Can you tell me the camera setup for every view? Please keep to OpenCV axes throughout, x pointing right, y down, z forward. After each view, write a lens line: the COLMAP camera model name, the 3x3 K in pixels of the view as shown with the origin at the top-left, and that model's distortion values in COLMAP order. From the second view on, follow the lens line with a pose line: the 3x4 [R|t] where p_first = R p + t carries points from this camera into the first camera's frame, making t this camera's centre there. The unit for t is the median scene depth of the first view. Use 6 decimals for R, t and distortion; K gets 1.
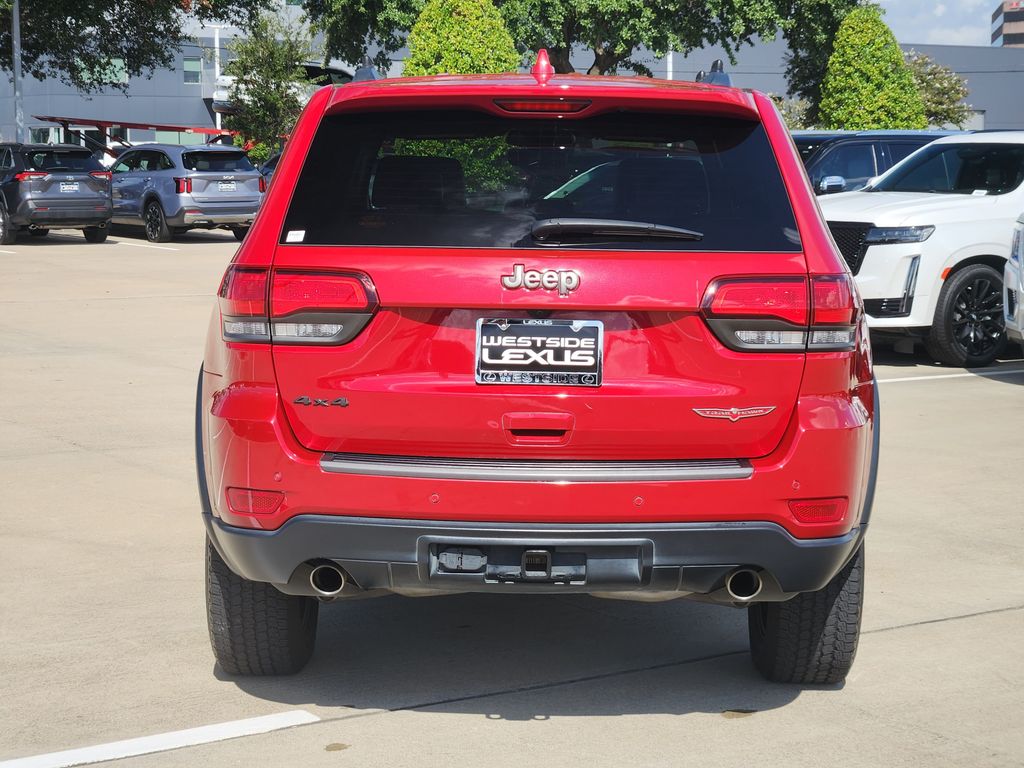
lens RADIAL K [[1910.9, 0, 512.0], [0, 1910.9, 384.0], [0, 0, 1]] dist [-0.026235, 0.357508]
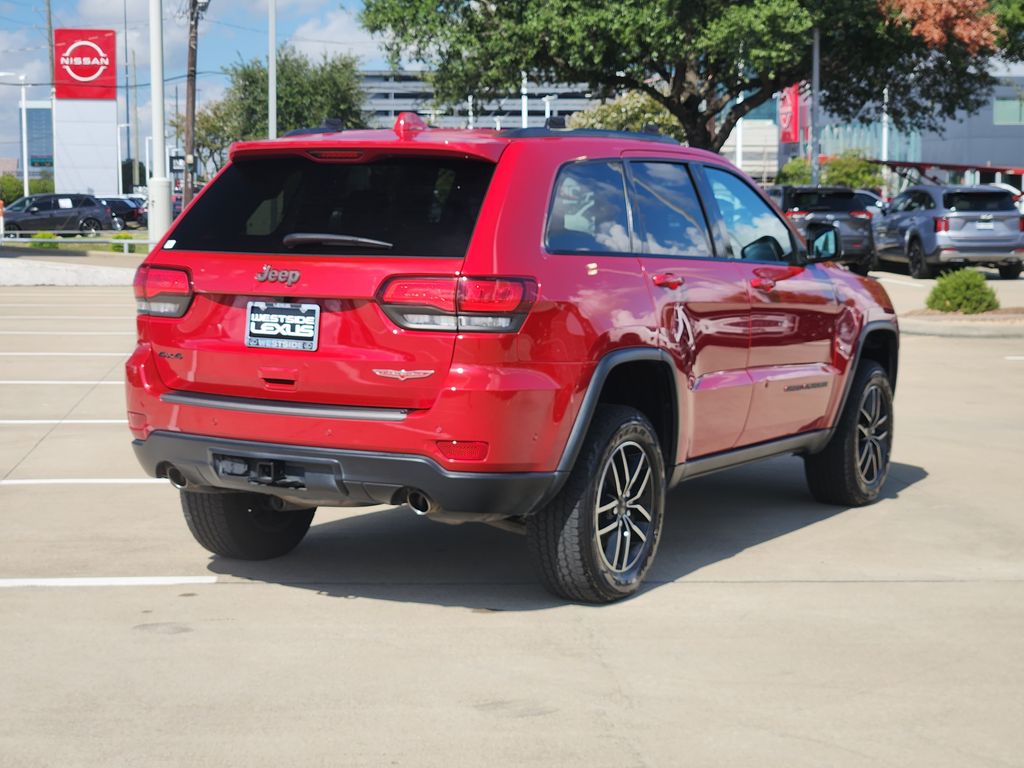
lens RADIAL K [[1910.9, 0, 512.0], [0, 1910.9, 384.0], [0, 0, 1]] dist [-0.026235, 0.357508]
pose [[0.884195, 0.042747, -0.465157, 0.830794], [-0.052838, 0.998565, -0.008671, 0.029977], [0.464119, 0.032245, 0.885186, -0.187595]]
